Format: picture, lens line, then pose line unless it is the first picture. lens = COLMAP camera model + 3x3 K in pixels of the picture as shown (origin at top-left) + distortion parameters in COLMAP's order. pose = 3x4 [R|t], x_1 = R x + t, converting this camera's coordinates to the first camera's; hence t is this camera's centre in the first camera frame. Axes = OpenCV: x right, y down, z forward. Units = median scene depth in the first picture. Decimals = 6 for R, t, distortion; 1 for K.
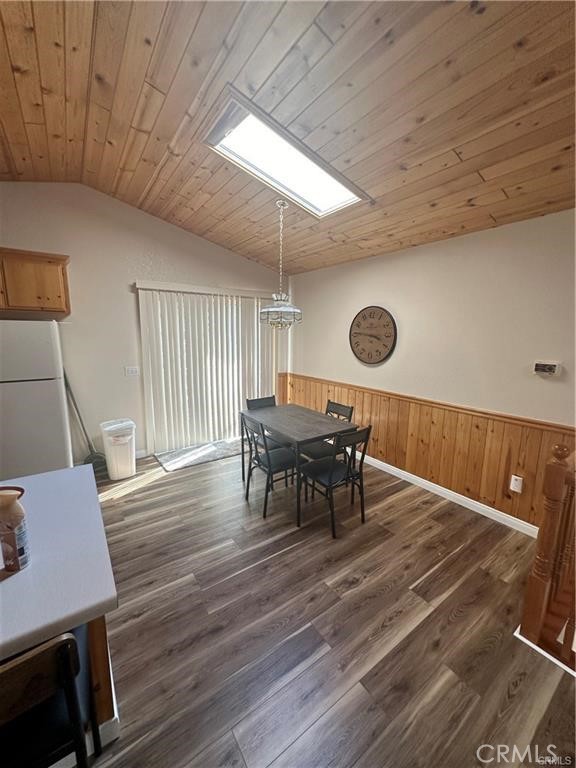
lens RADIAL K [[305.8, 0, 288.8], [0, 305.8, 384.3], [0, 0, 1]] dist [-0.003497, 0.000480]
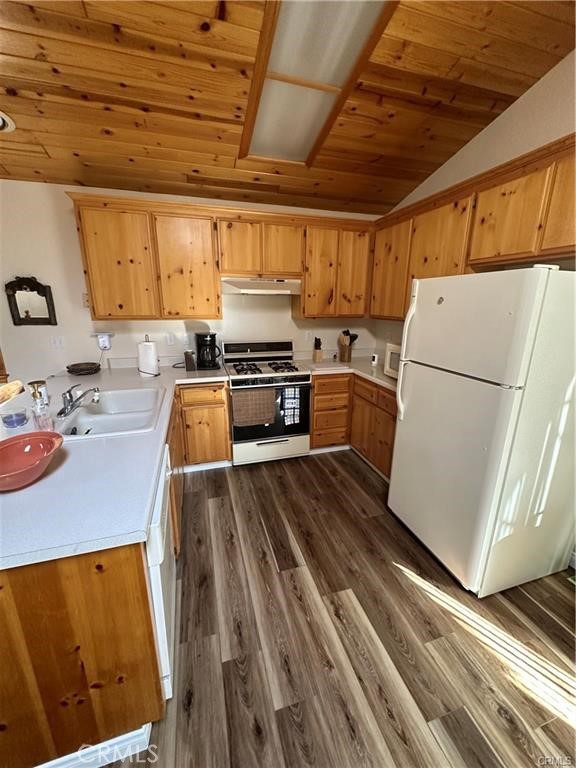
lens RADIAL K [[305.8, 0, 288.7], [0, 305.8, 383.5], [0, 0, 1]] dist [-0.003497, 0.000480]
pose [[-0.316579, 0.230138, -0.920225, -0.174641], [-0.168795, 0.940971, 0.293396, -0.106559], [0.933427, 0.248213, -0.259045, 0.767262]]
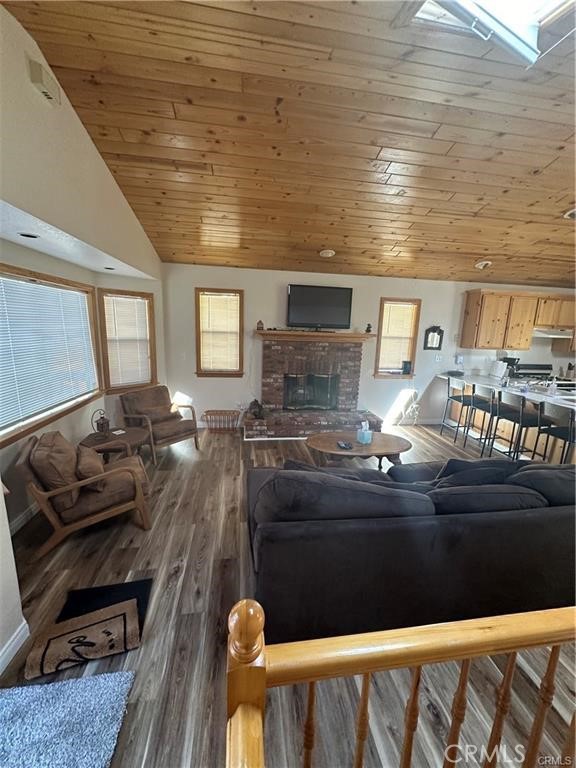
lens RADIAL K [[305.8, 0, 288.0], [0, 305.8, 385.5], [0, 0, 1]] dist [-0.003497, 0.000480]
pose [[-0.449619, 0.140378, -0.882120, 1.226245], [-0.187626, 0.950697, 0.246925, 0.048988], [0.873292, 0.276531, -0.401113, -0.241783]]
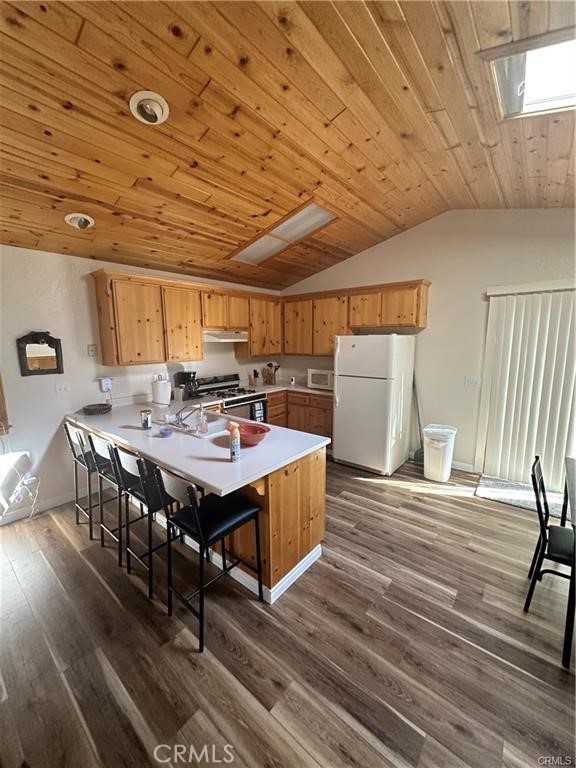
lens RADIAL K [[305.8, 0, 288.9], [0, 305.8, 384.2], [0, 0, 1]] dist [-0.003497, 0.000480]
pose [[0.263837, 0.129307, -0.955861, 0.361007], [-0.150444, 0.984362, 0.091637, -0.049777], [0.952762, 0.119627, 0.279165, 0.229578]]
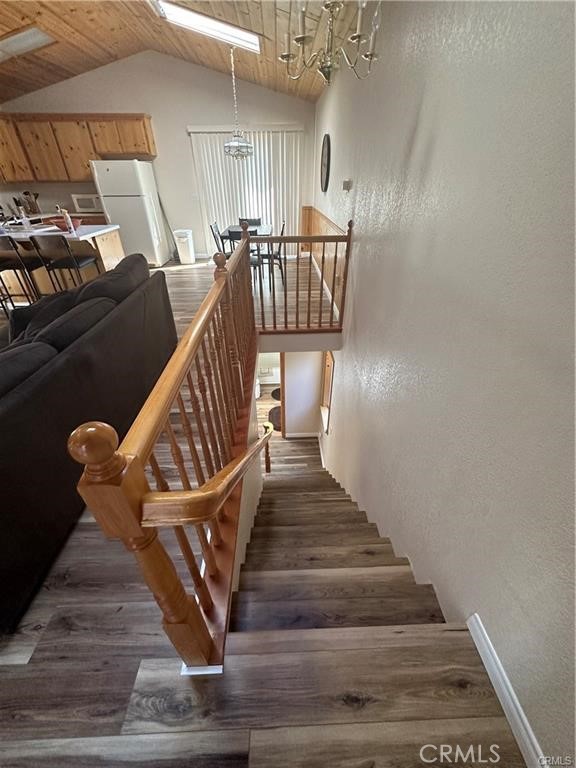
lens RADIAL K [[305.8, 0, 288.9], [0, 305.8, 384.0], [0, 0, 1]] dist [-0.003497, 0.000480]
pose [[0.836279, 0.294025, -0.462804, 1.246671], [-0.078534, 0.899592, 0.429612, 0.147532], [0.542651, -0.322929, 0.775401, -0.378802]]
